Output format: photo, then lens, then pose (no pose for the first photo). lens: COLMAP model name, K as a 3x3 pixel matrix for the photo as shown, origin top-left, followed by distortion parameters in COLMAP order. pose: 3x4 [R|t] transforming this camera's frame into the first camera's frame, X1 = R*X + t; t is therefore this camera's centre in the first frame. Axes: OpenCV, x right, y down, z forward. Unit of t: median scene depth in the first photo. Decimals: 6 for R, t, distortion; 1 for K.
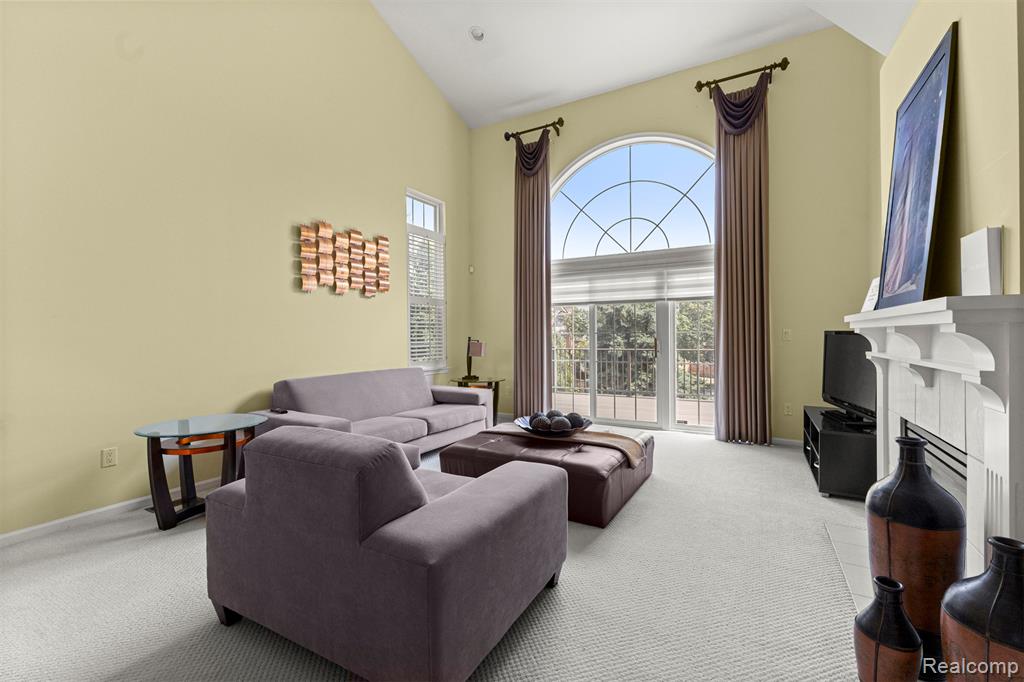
lens RADIAL K [[441.5, 0, 510.7], [0, 441.5, 339.1], [0, 0, 1]] dist [0.006755, 0.000385]
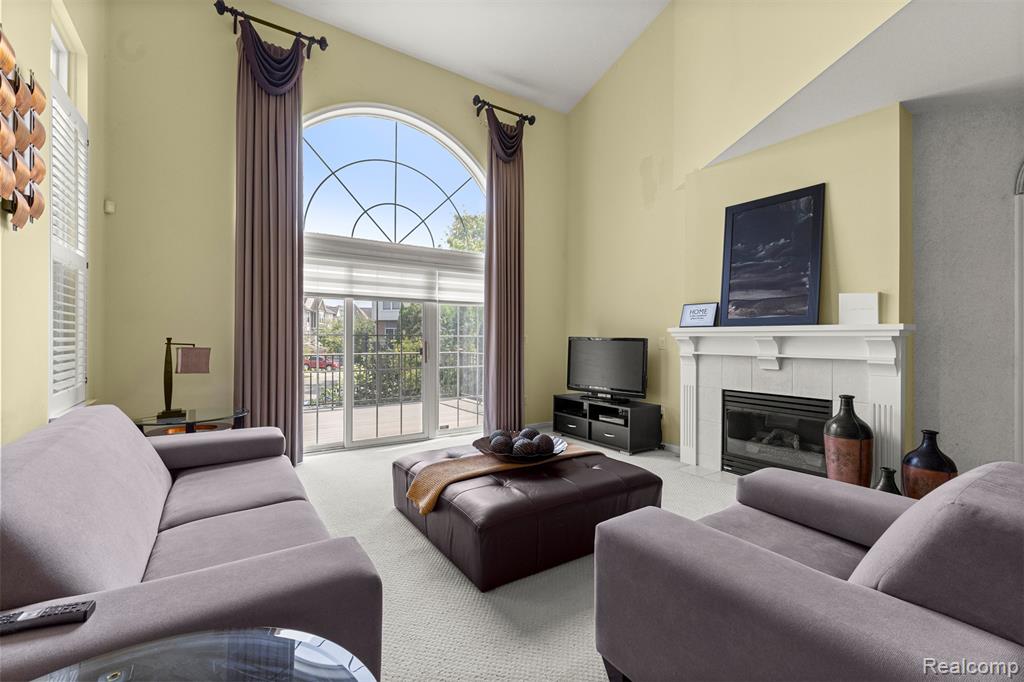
lens RADIAL K [[441.5, 0, 510.7], [0, 441.5, 339.1], [0, 0, 1]] dist [0.006755, 0.000385]
pose [[0.439291, 0.010171, 0.898287, -0.421948], [-0.002694, 0.999946, -0.010004, 0.001151], [-0.898341, 0.001974, 0.439295, 0.424557]]
